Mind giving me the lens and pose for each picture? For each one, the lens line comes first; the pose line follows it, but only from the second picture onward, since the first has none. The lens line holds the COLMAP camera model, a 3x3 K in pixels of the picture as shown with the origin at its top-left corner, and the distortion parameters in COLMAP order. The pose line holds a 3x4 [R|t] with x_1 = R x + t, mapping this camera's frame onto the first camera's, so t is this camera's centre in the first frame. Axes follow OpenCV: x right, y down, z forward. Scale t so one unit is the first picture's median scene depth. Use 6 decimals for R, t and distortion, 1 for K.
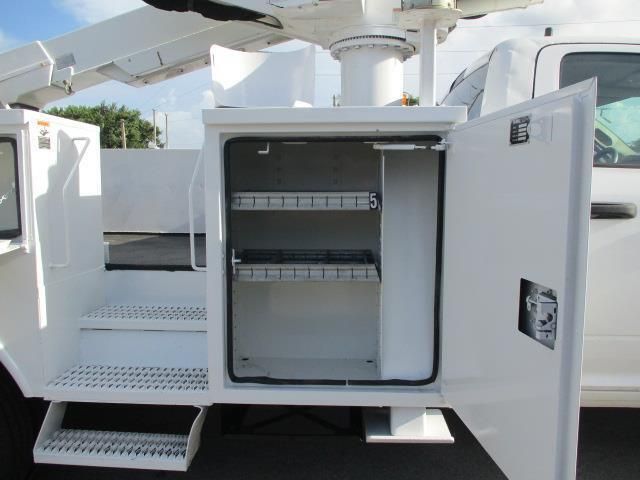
lens RADIAL K [[531.1, 0, 316.2], [0, 531.1, 239.4], [0, 0, 1]] dist [-0.031961, 0.010433]
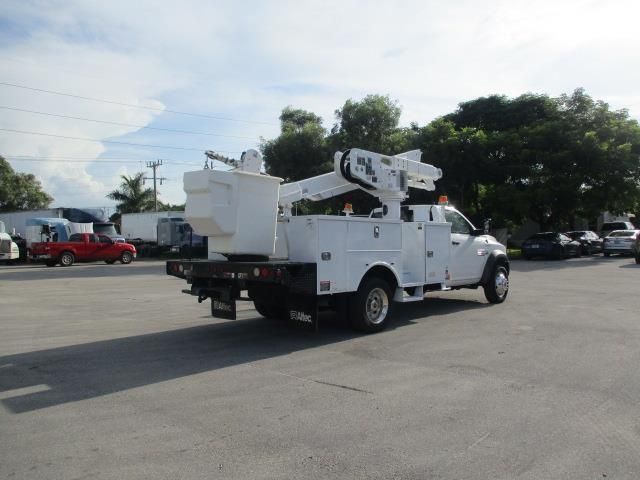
lens RADIAL K [[531.1, 0, 328.1], [0, 531.1, 242.9], [0, 0, 1]] dist [-0.031961, 0.010433]
pose [[0.625495, -0.000270, 0.780228, -4.031900], [0.081454, 0.994558, -0.064956, 0.170875], [-0.775965, 0.104183, 0.622113, -1.184760]]
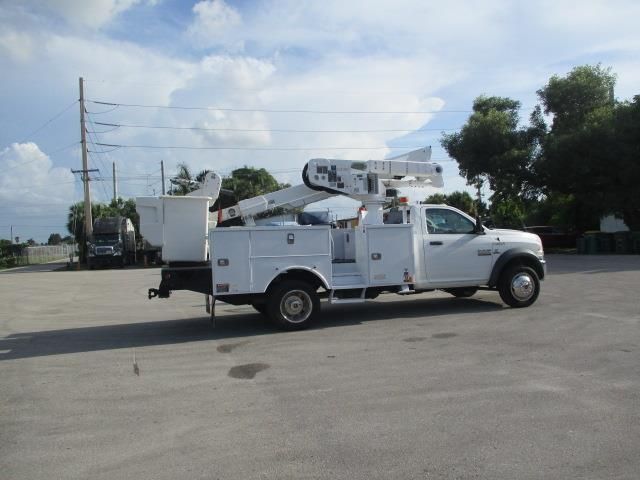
lens RADIAL K [[531.1, 0, 325.9], [0, 531.1, 243.1], [0, 0, 1]] dist [-0.031961, 0.010433]
pose [[0.932498, -0.032555, 0.359705, -2.067819], [0.069990, 0.993339, -0.091540, 0.308720], [-0.354329, 0.110537, 0.928565, -3.052072]]
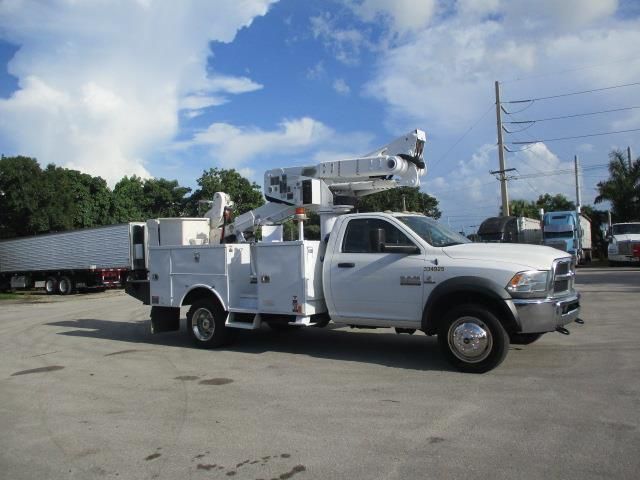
lens RADIAL K [[531.1, 0, 325.4], [0, 531.1, 239.1], [0, 0, 1]] dist [-0.031961, 0.010433]
pose [[0.857380, -0.036576, -0.513383, 2.239144], [-0.023985, 0.993549, -0.110842, 0.173439], [0.514125, 0.107348, 0.850971, -2.168197]]
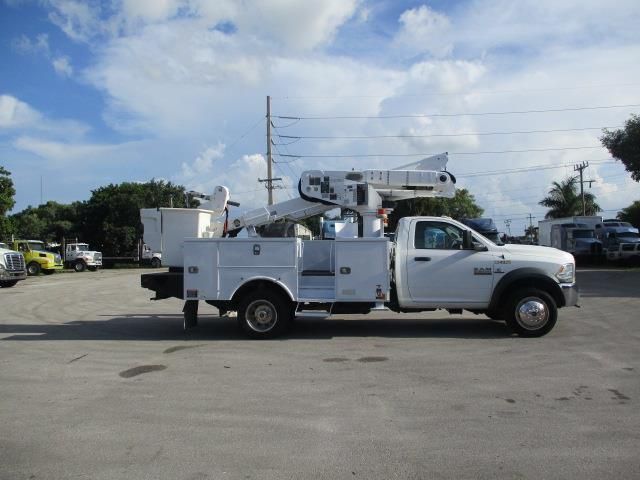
lens RADIAL K [[531.1, 0, 325.6], [0, 531.1, 241.9], [0, 0, 1]] dist [-0.031961, 0.010433]
pose [[0.999859, -0.004075, -0.016319, -0.191316], [0.002136, 0.993113, -0.117145, 0.315094], [0.016684, 0.117093, 0.992981, -3.359178]]
